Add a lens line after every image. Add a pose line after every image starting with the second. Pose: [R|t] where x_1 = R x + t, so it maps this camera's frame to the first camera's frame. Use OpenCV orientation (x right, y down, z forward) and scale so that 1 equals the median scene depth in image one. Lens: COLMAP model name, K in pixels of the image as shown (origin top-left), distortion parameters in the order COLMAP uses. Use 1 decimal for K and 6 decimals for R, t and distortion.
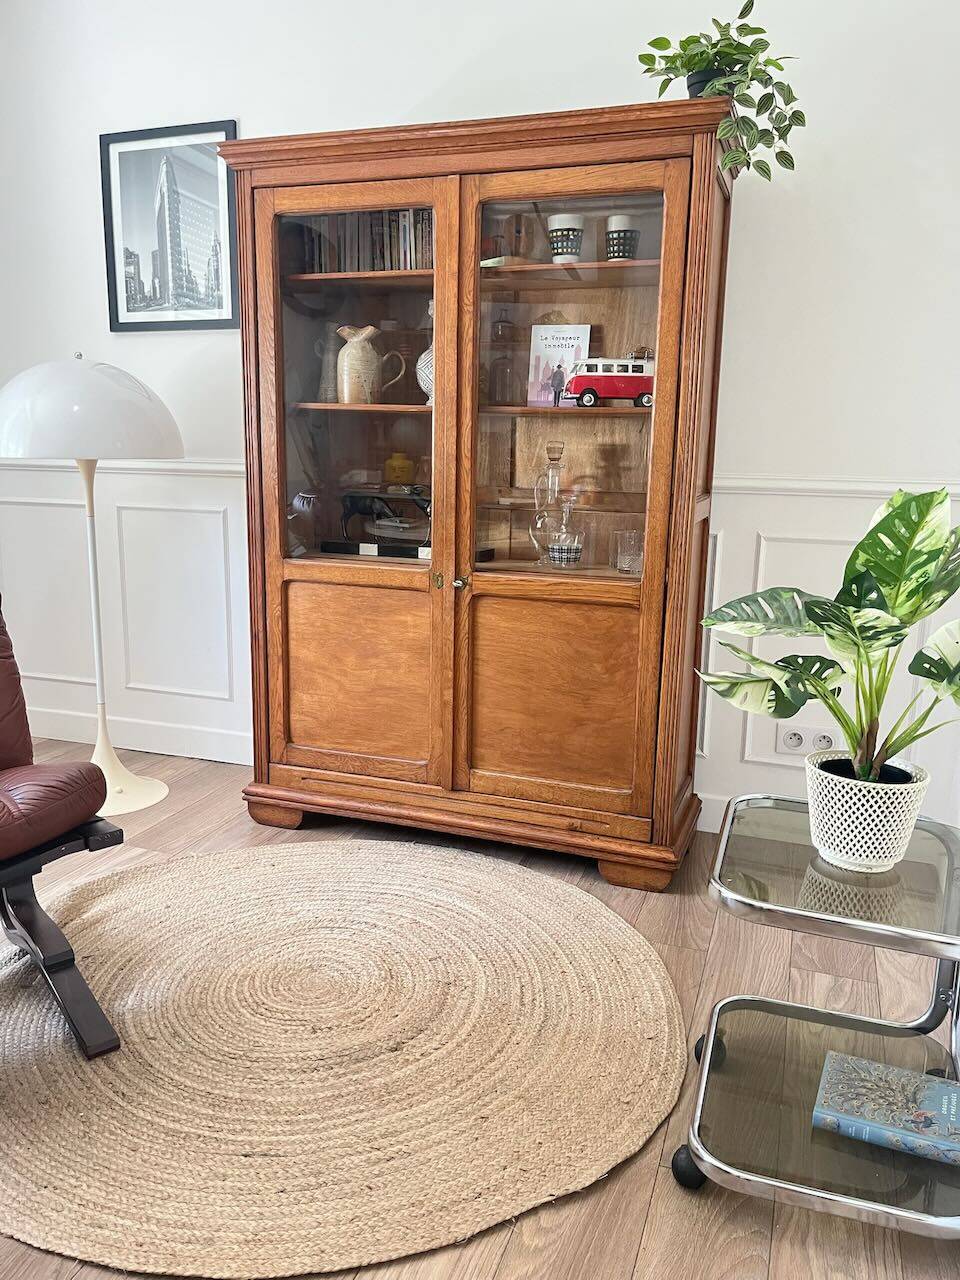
lens RADIAL K [[978.6, 0, 475.5], [0, 978.6, 650.3], [0, 0, 1]] dist [0.040500, -0.058574]
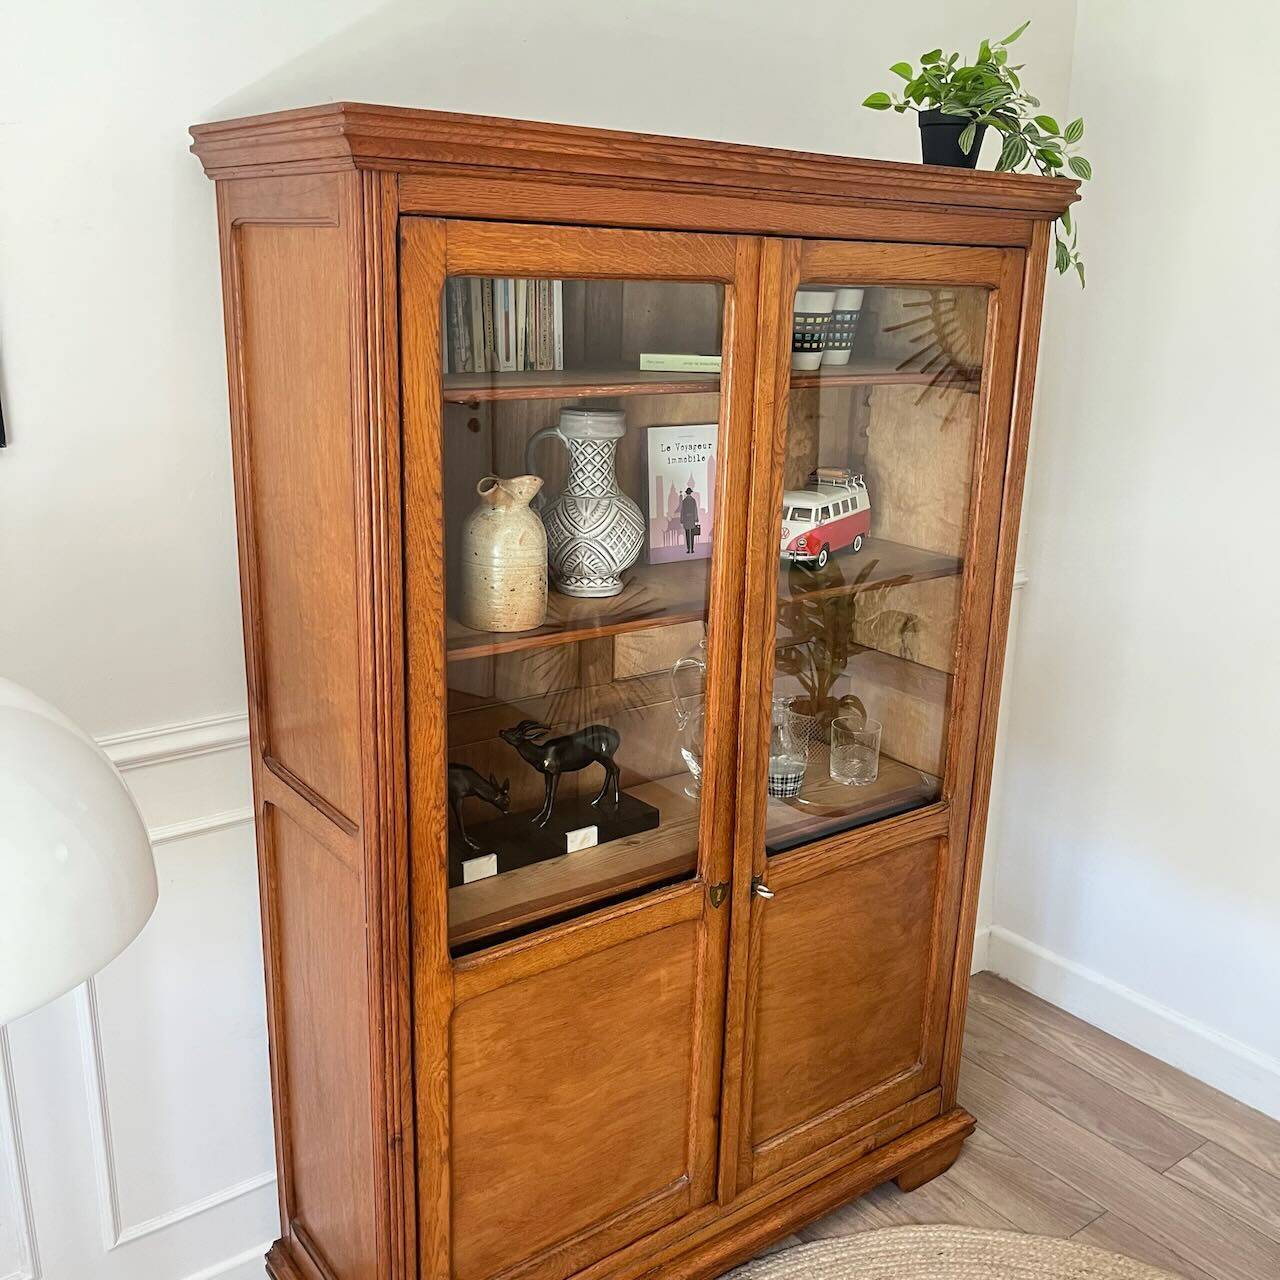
lens RADIAL K [[1306.0, 0, 657.2], [0, 1306.0, 645.8], [0, 0, 1]] dist [0.020764, 0.000000]
pose [[0.536707, -0.237249, 0.809727, -0.670368], [0.159057, 0.970898, 0.179045, -0.370893], [-0.828641, 0.032698, 0.558825, 0.595462]]
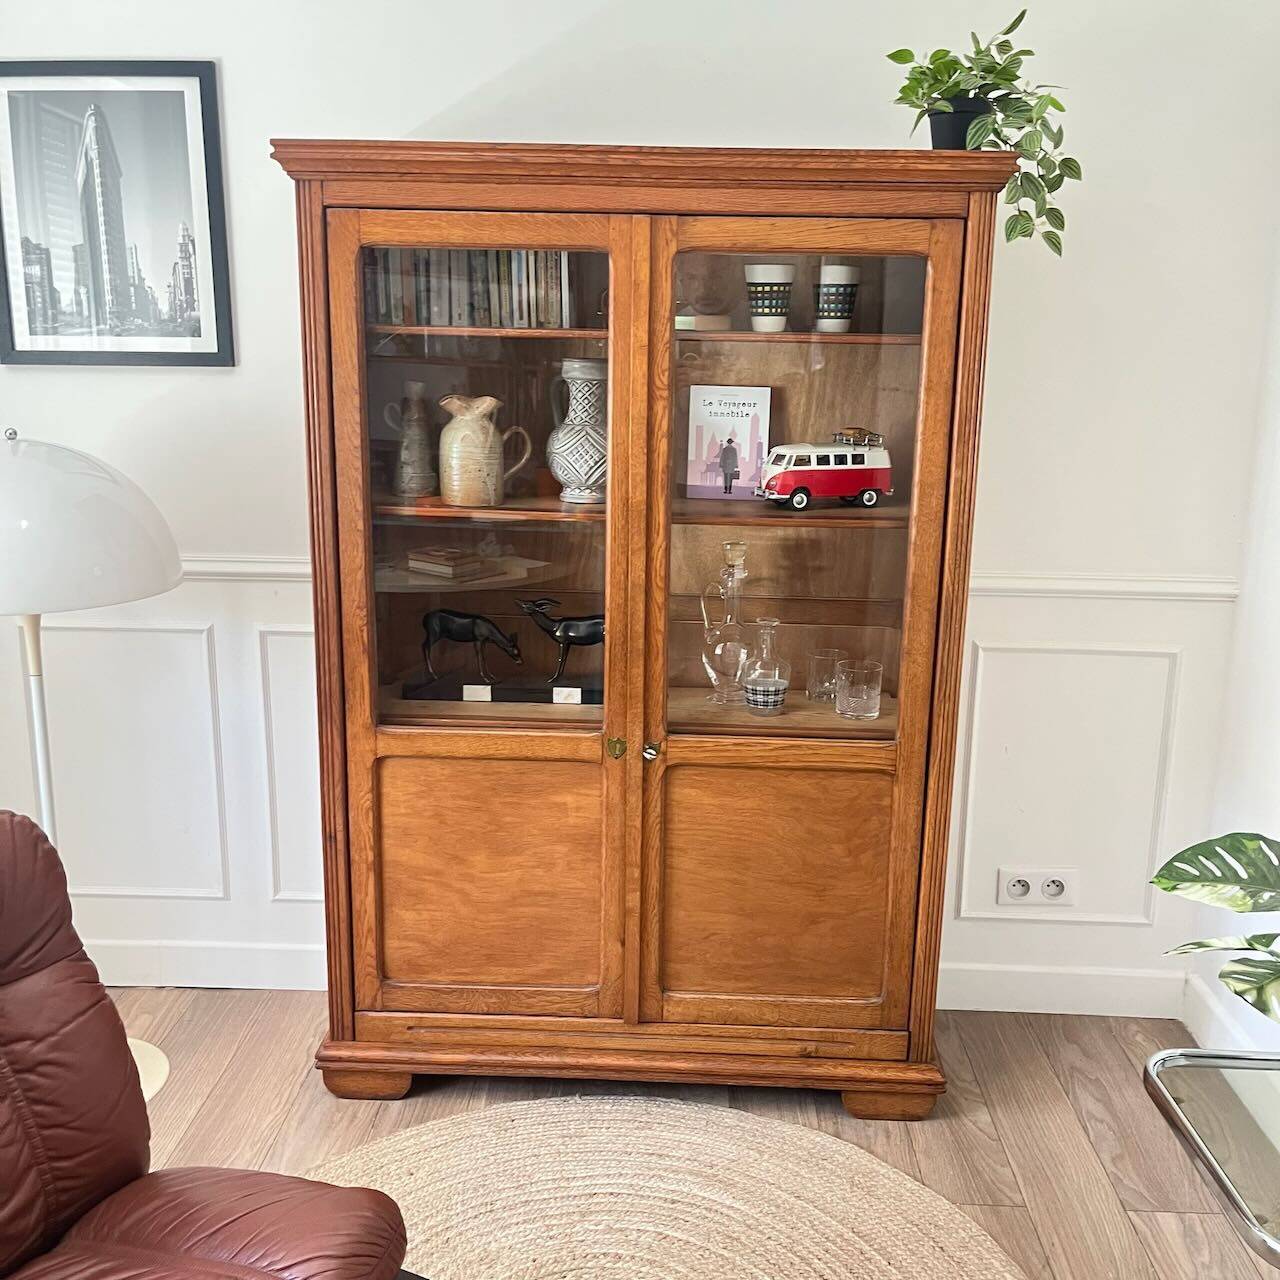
lens RADIAL K [[1306.0, 0, 653.1], [0, 1306.0, 647.0], [0, 0, 1]] dist [0.020764, 0.000000]
pose [[0.951683, -0.072448, 0.298414, -0.301971], [0.063773, 0.997213, 0.038720, -0.186694], [-0.300387, -0.017818, 0.953651, 0.064483]]
